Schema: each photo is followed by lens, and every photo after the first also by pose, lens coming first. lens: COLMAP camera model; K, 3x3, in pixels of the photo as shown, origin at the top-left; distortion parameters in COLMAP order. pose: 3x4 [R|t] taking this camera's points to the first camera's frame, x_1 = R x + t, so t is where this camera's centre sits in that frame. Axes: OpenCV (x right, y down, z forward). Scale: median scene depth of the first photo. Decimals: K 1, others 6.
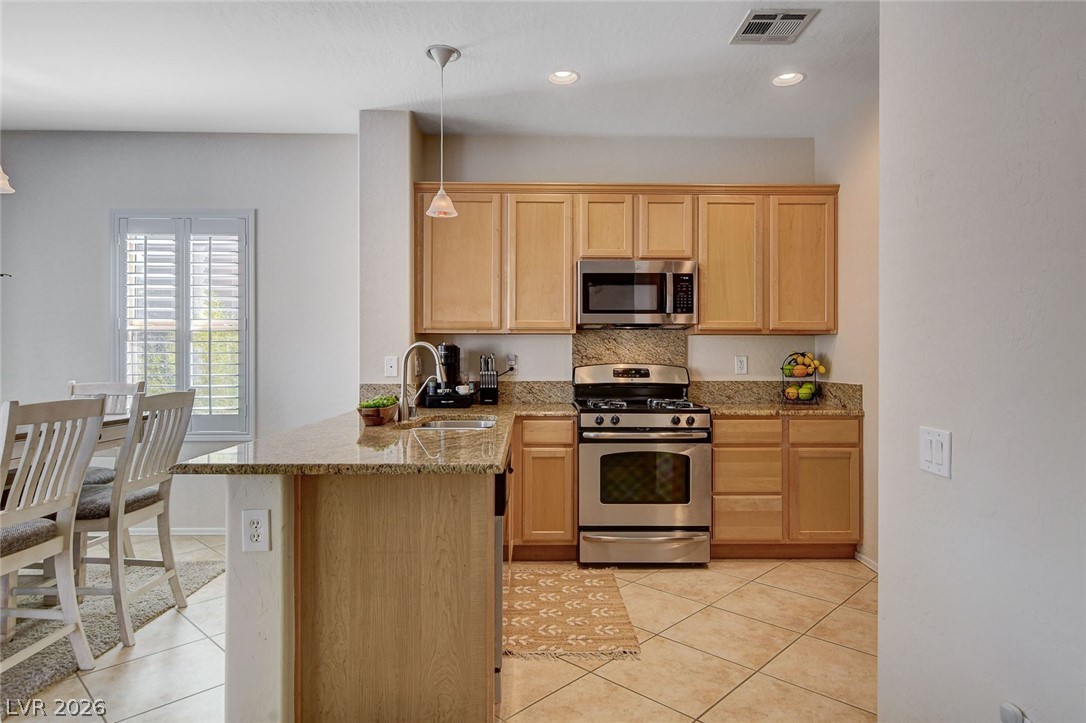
lens RADIAL K [[628.6, 0, 547.1], [0, 628.6, 355.5], [0, 0, 1]] dist [0.001253, 0.004497]
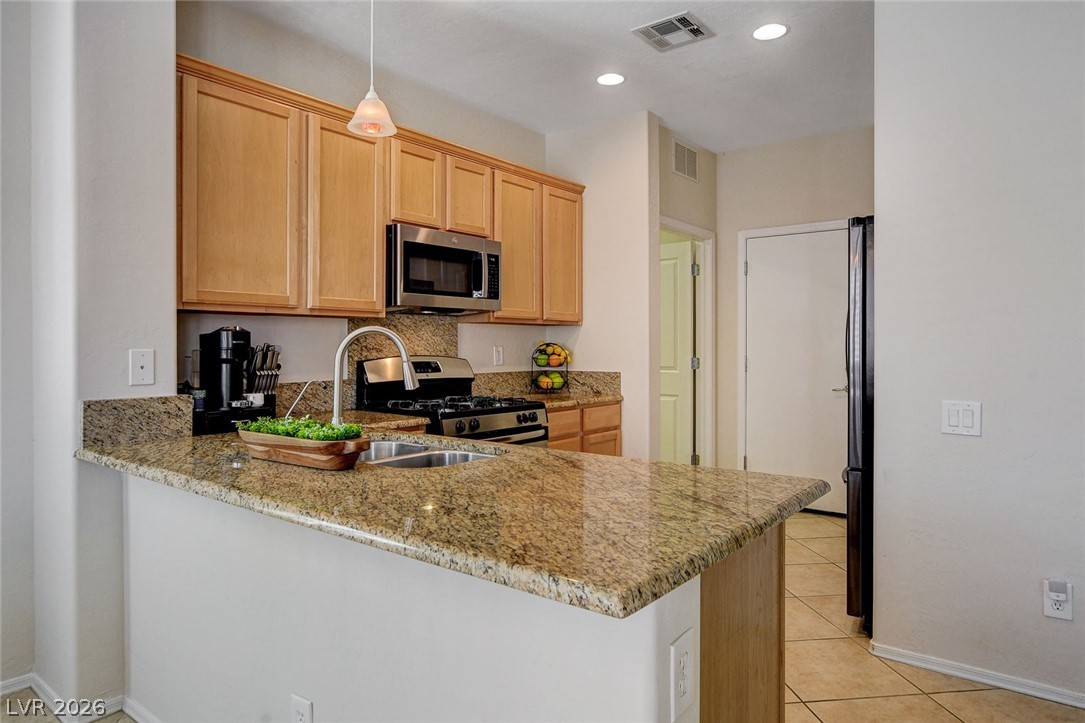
lens RADIAL K [[663.3, 0, 542.7], [0, 663.3, 347.0], [0, 0, 1]] dist [-0.015076, -0.000402]
pose [[0.641379, -0.003913, 0.767214, -0.464352], [-0.000853, 0.999983, 0.005814, -0.004069], [-0.767224, -0.004383, 0.641364, 0.342362]]
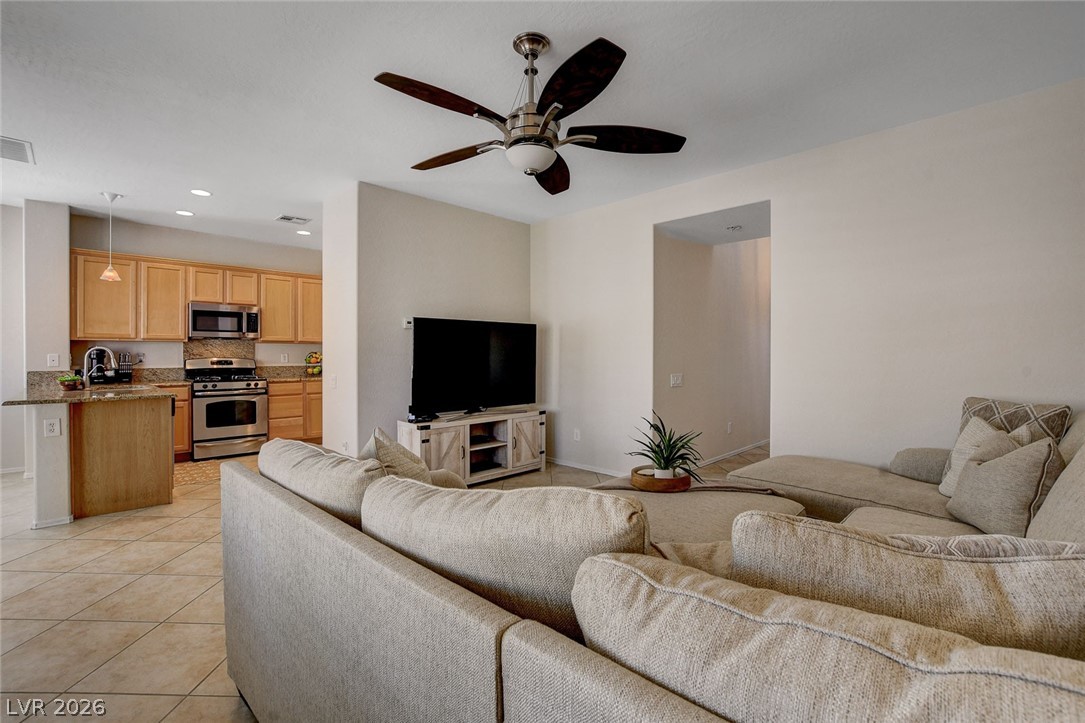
lens RADIAL K [[472.1, 0, 528.8], [0, 472.1, 355.0], [0, 0, 1]] dist [-0.018606, 0.001123]
pose [[0.735104, -0.002883, 0.677948, -0.153385], [-0.000469, 0.999989, 0.004760, -0.002704], [-0.677954, -0.003817, 0.735095, -0.714698]]
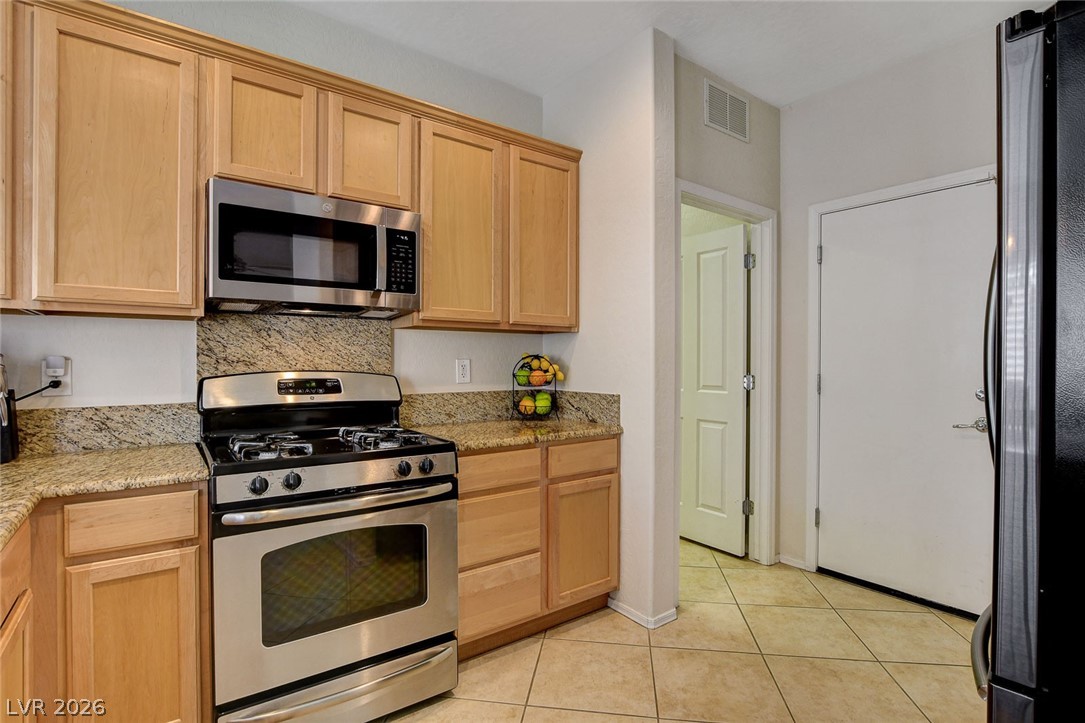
lens RADIAL K [[529.8, 0, 541.8], [0, 529.8, 362.6], [0, 0, 1]] dist [-0.027118, 0.003910]
pose [[0.815698, -0.002455, 0.578473, 0.022626], [-0.003401, 0.999953, 0.009040, -0.000899], [-0.578468, -0.009341, 0.815651, 0.481919]]
